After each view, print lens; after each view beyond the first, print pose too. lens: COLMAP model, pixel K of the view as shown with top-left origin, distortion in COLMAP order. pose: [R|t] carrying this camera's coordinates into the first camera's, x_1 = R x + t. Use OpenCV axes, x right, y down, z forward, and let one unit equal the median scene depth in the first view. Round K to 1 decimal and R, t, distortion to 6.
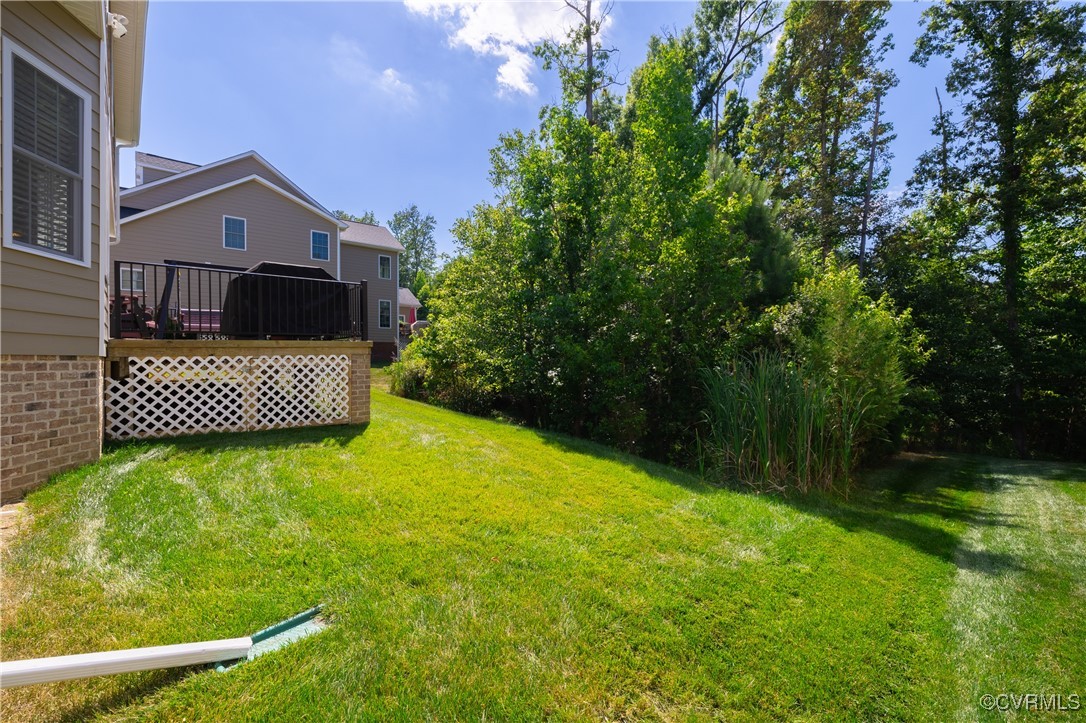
lens RADIAL K [[453.9, 0, 542.3], [0, 453.9, 355.4], [0, 0, 1]] dist [0.003726, 0.000033]
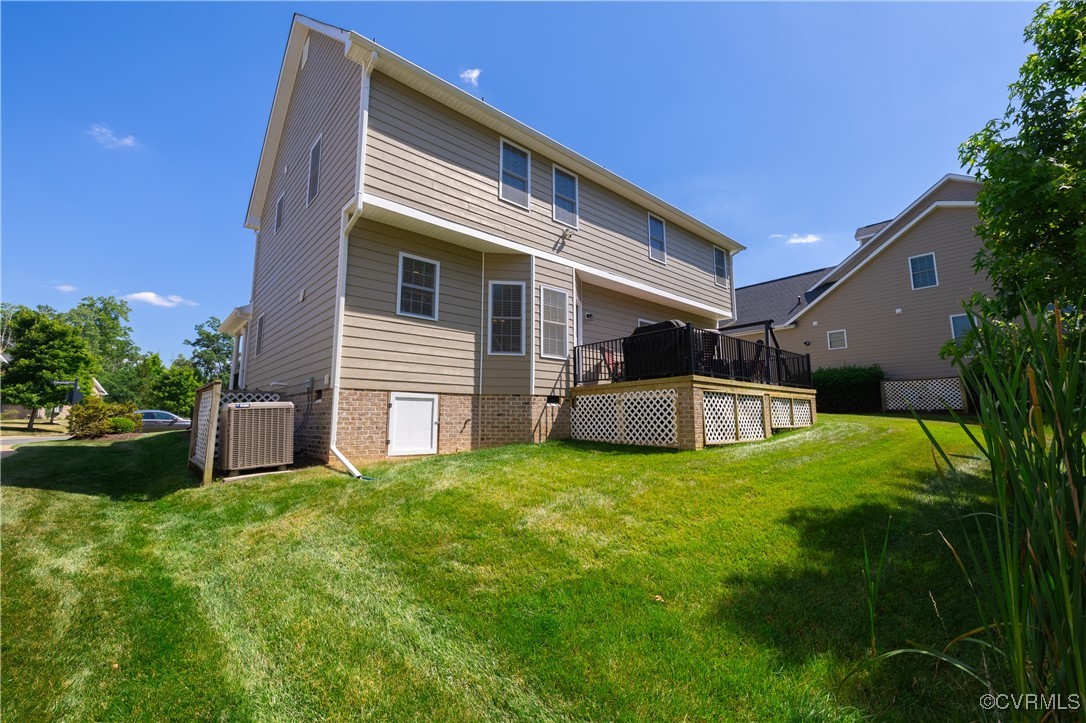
lens RADIAL K [[453.9, 0, 542.3], [0, 453.9, 355.4], [0, 0, 1]] dist [0.003726, 0.000033]
pose [[-0.020413, -0.136380, -0.990446, 0.835997], [0.010930, 0.990563, -0.136622, 0.078027], [0.999732, -0.013614, -0.018730, 0.756314]]
